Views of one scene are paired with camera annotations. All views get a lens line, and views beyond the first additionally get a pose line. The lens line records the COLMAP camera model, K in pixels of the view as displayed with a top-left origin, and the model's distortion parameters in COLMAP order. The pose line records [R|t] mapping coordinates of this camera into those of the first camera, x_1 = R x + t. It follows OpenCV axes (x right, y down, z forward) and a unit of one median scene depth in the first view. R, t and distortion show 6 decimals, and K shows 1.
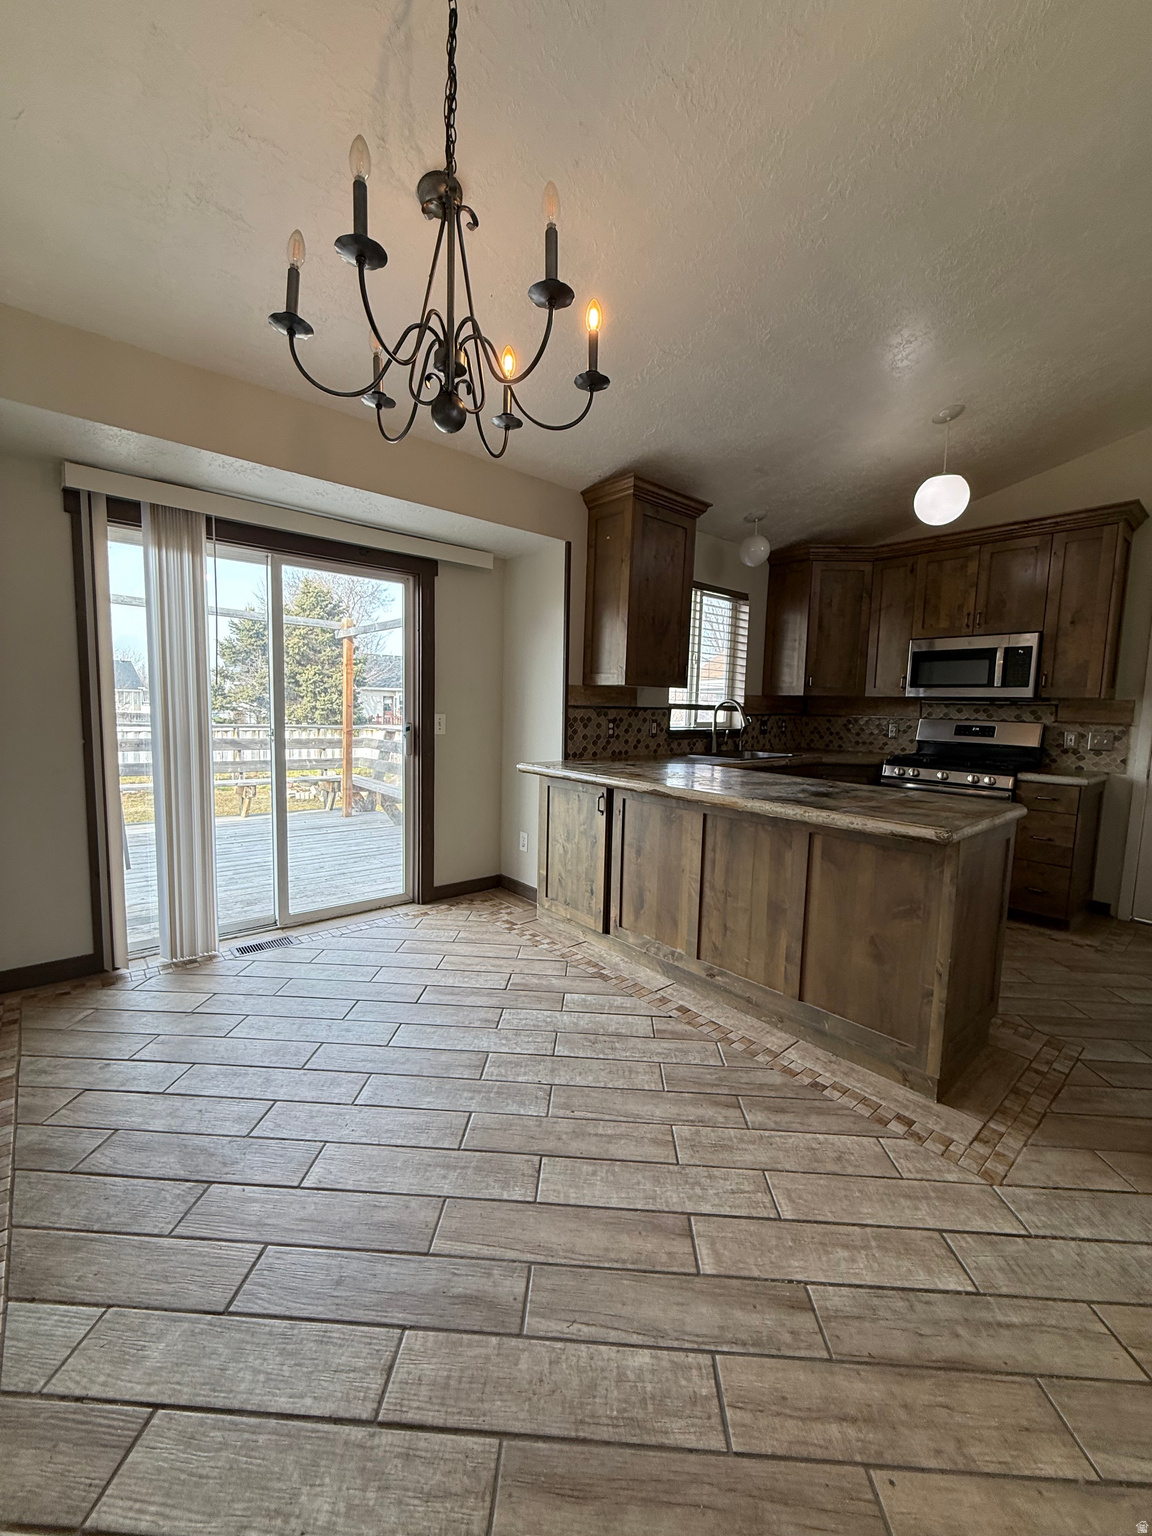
lens RADIAL K [[618.1, 0, 576.0], [0, 618.1, 768.0], [0, 0, 1]] dist [-0.001274, -0.000095]
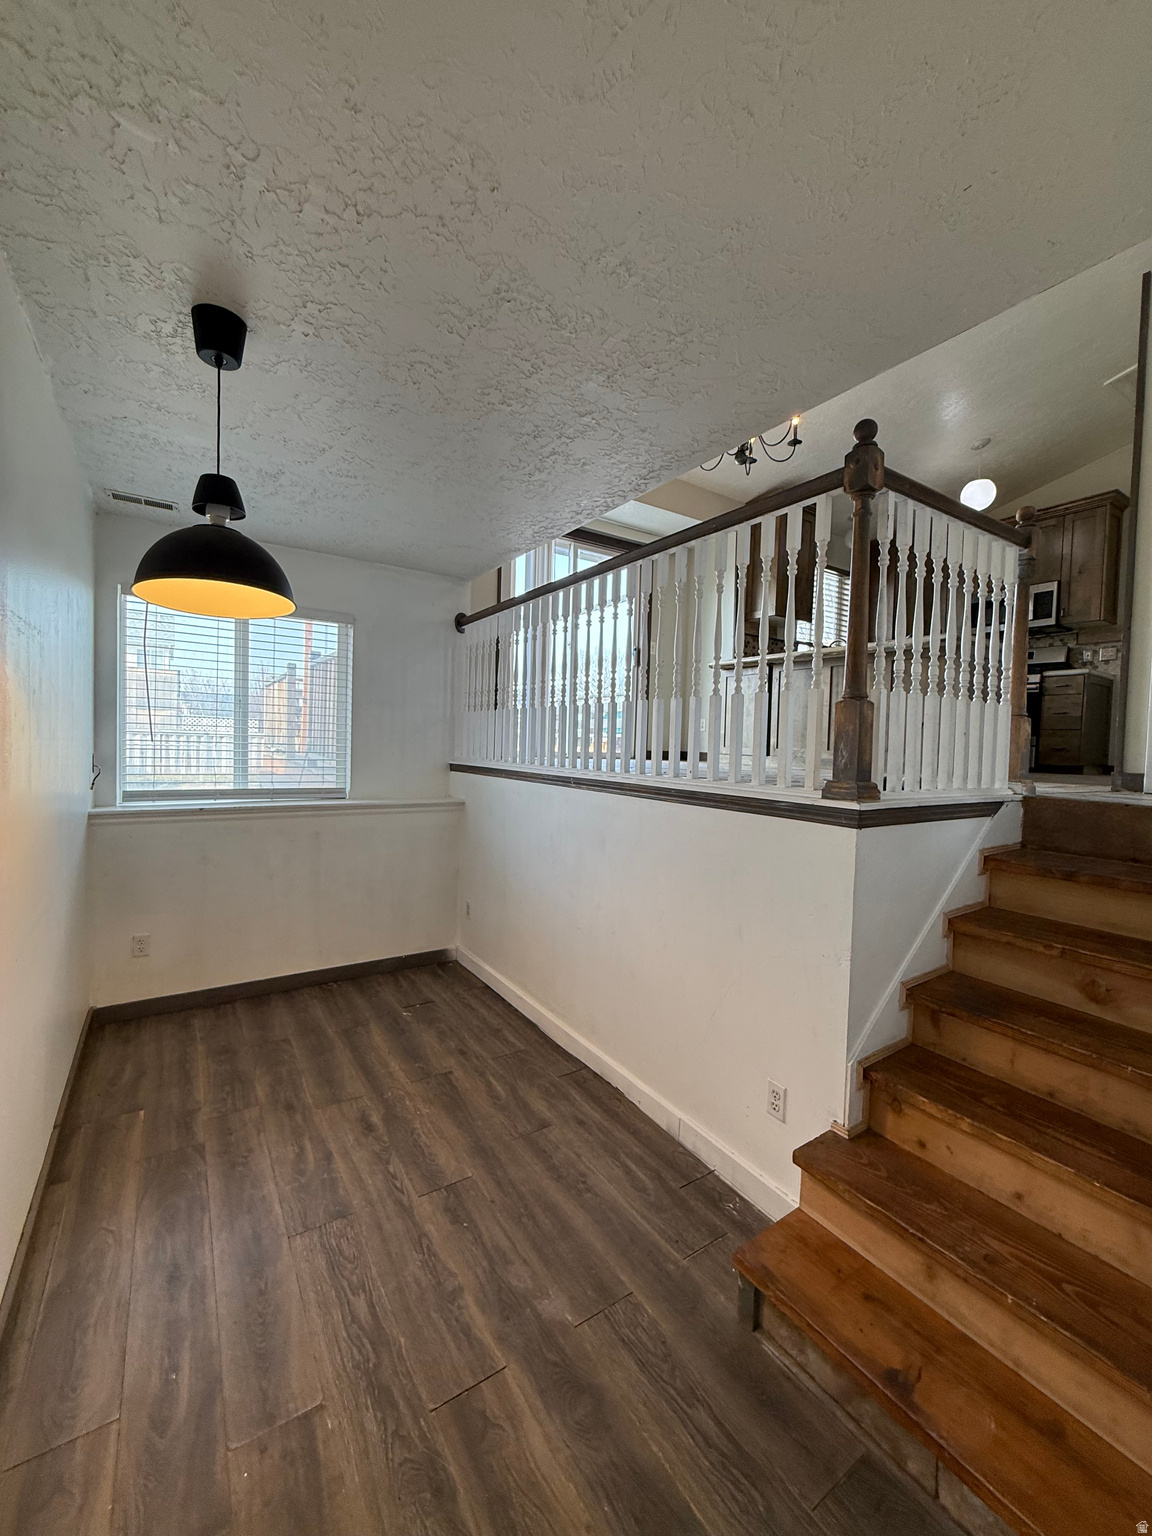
lens RADIAL K [[618.1, 0, 576.0], [0, 618.1, 768.0], [0, 0, 1]] dist [-0.001274, -0.000095]
pose [[0.991128, 0.005465, -0.132796, -0.203948], [-0.013925, 0.997925, -0.062867, 0.346146], [0.132177, 0.064158, 0.989148, -0.606984]]
